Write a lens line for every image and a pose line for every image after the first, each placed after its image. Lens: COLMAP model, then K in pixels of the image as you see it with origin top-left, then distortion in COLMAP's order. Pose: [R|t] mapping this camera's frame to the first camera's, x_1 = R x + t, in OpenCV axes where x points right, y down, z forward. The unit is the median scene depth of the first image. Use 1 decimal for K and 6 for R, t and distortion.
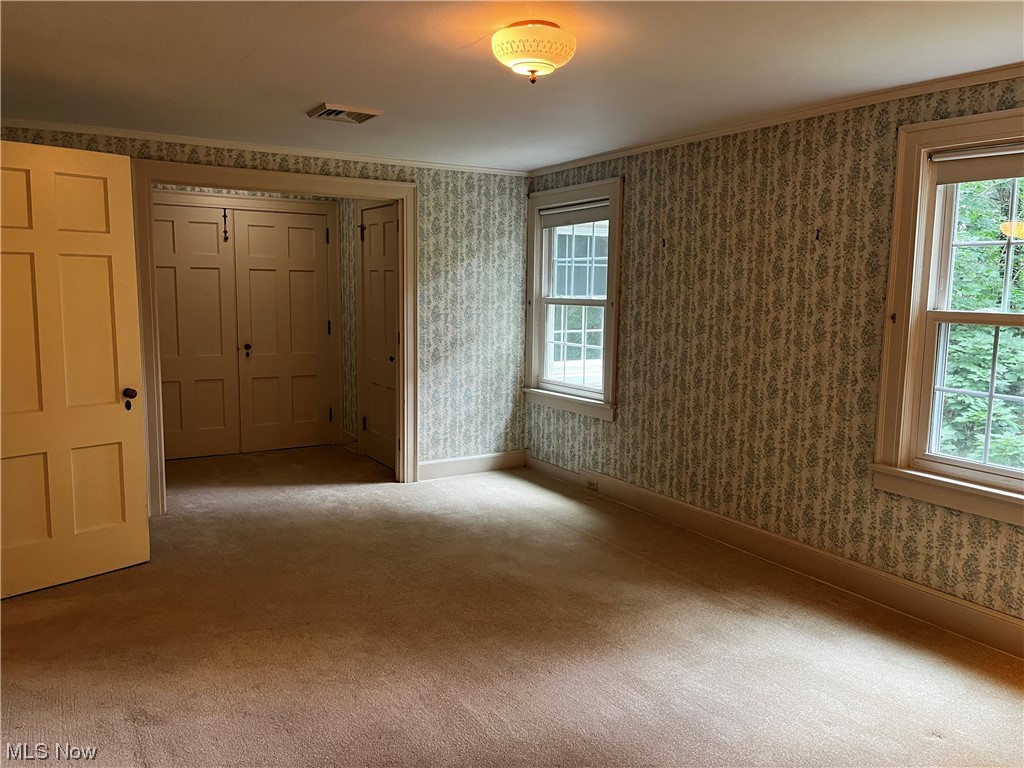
lens RADIAL K [[780.6, 0, 504.3], [0, 780.6, 383.8], [0, 0, 1]] dist [0.056657, -0.066489]
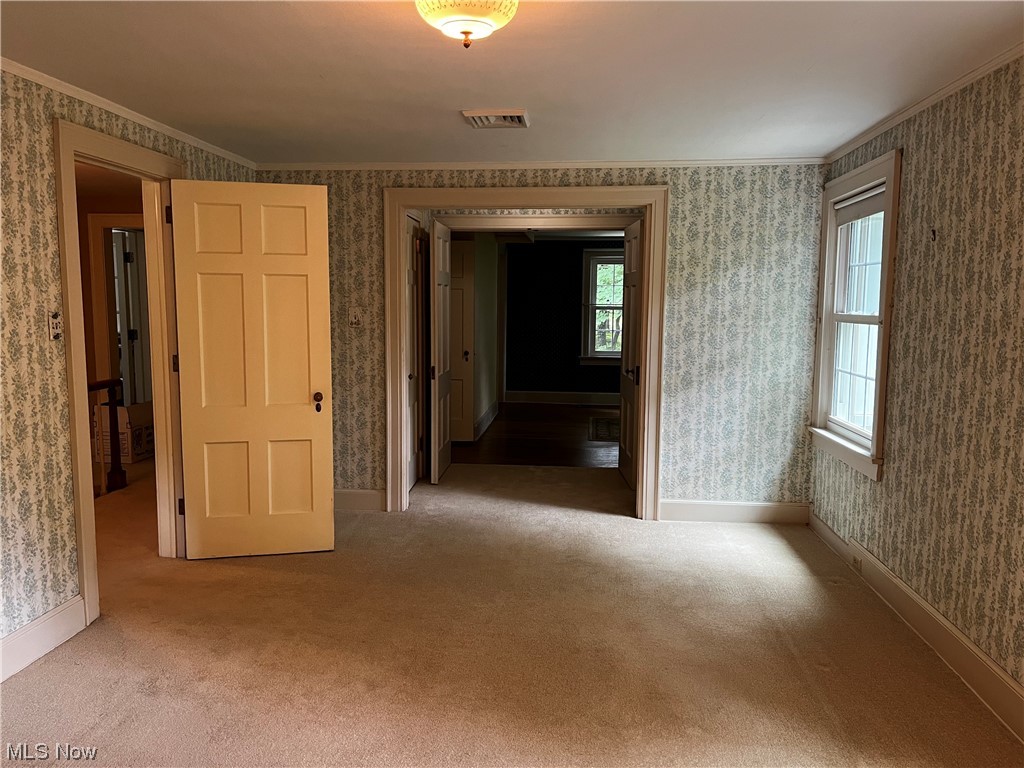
lens RADIAL K [[780.6, 0, 506.1], [0, 780.6, 381.2], [0, 0, 1]] dist [0.056657, -0.066489]
pose [[0.803395, 0.054873, -0.592913, 0.275967], [-0.071109, 0.997460, -0.004040, -0.016923], [0.591186, 0.045407, 0.805256, 0.180838]]
